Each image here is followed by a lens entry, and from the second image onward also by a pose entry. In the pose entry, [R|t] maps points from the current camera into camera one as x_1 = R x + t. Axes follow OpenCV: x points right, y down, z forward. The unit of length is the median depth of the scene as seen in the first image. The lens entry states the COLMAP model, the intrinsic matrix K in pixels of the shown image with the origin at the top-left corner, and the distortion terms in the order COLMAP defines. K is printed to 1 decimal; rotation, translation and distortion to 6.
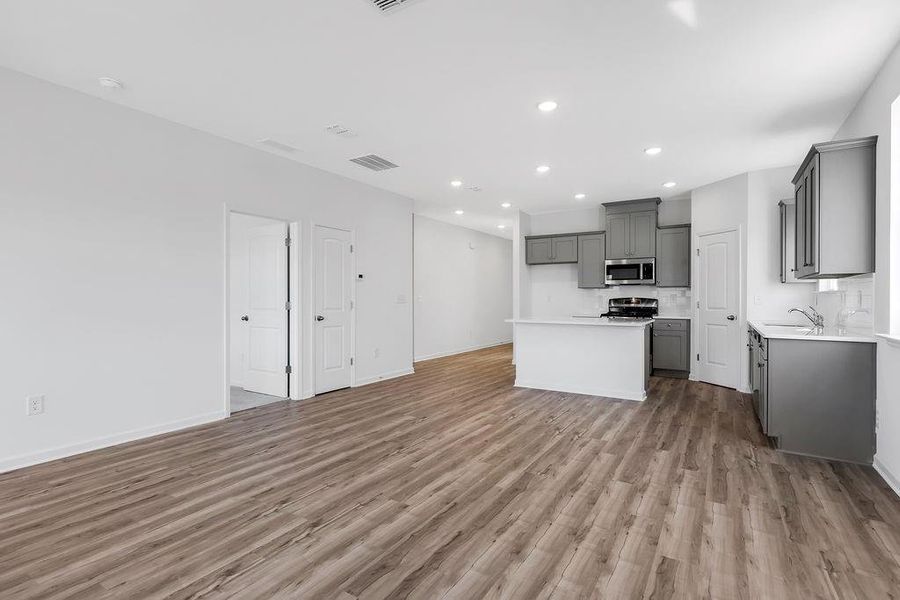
lens RADIAL K [[441.9, 0, 450.0], [0, 441.9, 300.0], [0, 0, 1]] dist [-0.000993, 0.000004]
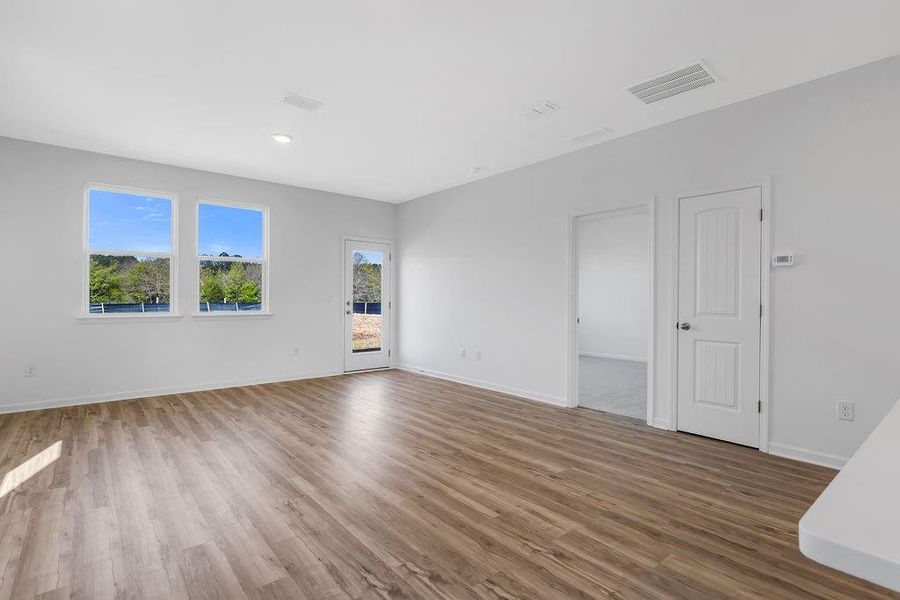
lens RADIAL K [[441.9, 0, 450.0], [0, 441.9, 300.0], [0, 0, 1]] dist [-0.000993, 0.000004]
pose [[-0.319980, 0.001905, -0.947423, 0.695775], [-0.008560, 0.999951, 0.004902, -0.002737], [0.947386, 0.009678, -0.319948, 1.189658]]
